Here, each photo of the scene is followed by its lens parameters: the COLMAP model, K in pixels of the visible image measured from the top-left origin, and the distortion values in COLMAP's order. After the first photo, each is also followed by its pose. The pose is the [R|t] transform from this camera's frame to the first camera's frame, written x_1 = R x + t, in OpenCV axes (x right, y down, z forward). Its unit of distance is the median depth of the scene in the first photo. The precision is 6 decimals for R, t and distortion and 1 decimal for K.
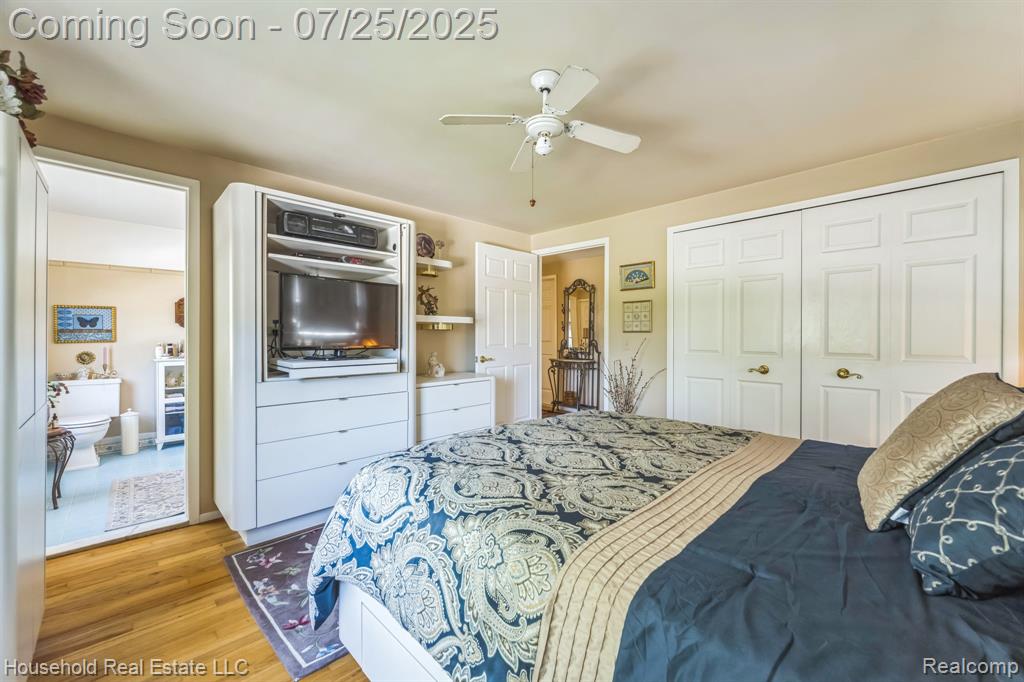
lens RADIAL K [[403.0, 0, 515.9], [0, 403.0, 338.3], [0, 0, 1]] dist [-0.006967, 0.000310]
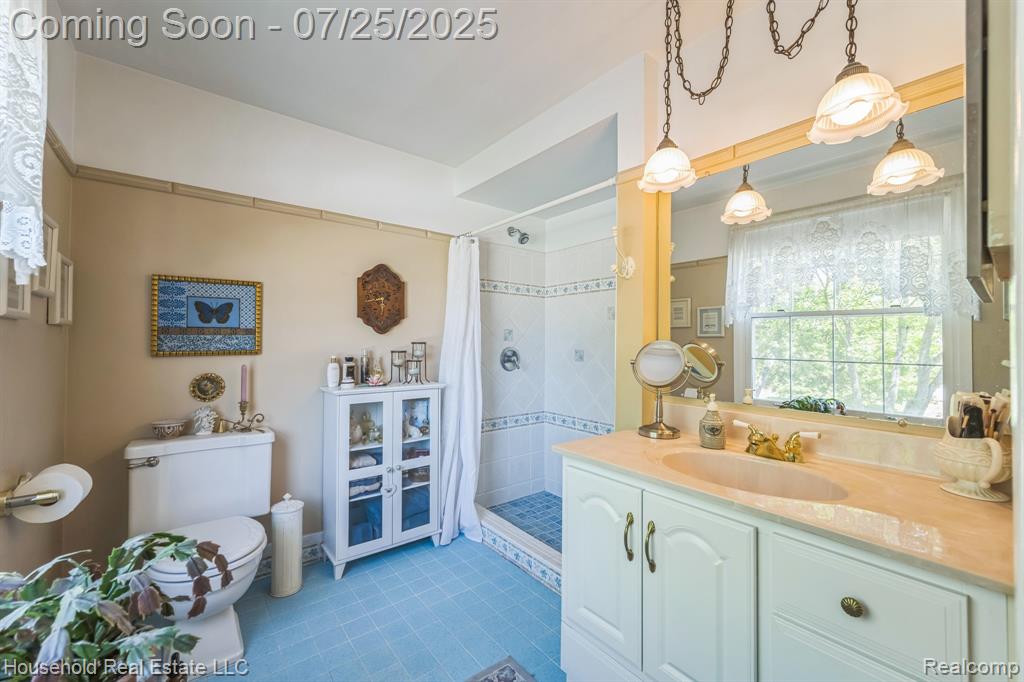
lens RADIAL K [[403.0, 0, 508.6], [0, 403.0, 339.9], [0, 0, 1]] dist [-0.006967, 0.000310]
pose [[0.992971, 0.010173, -0.117919, -0.653949], [-0.011264, 0.999900, -0.008588, -0.007614], [0.117820, 0.009855, 0.992986, 0.557216]]
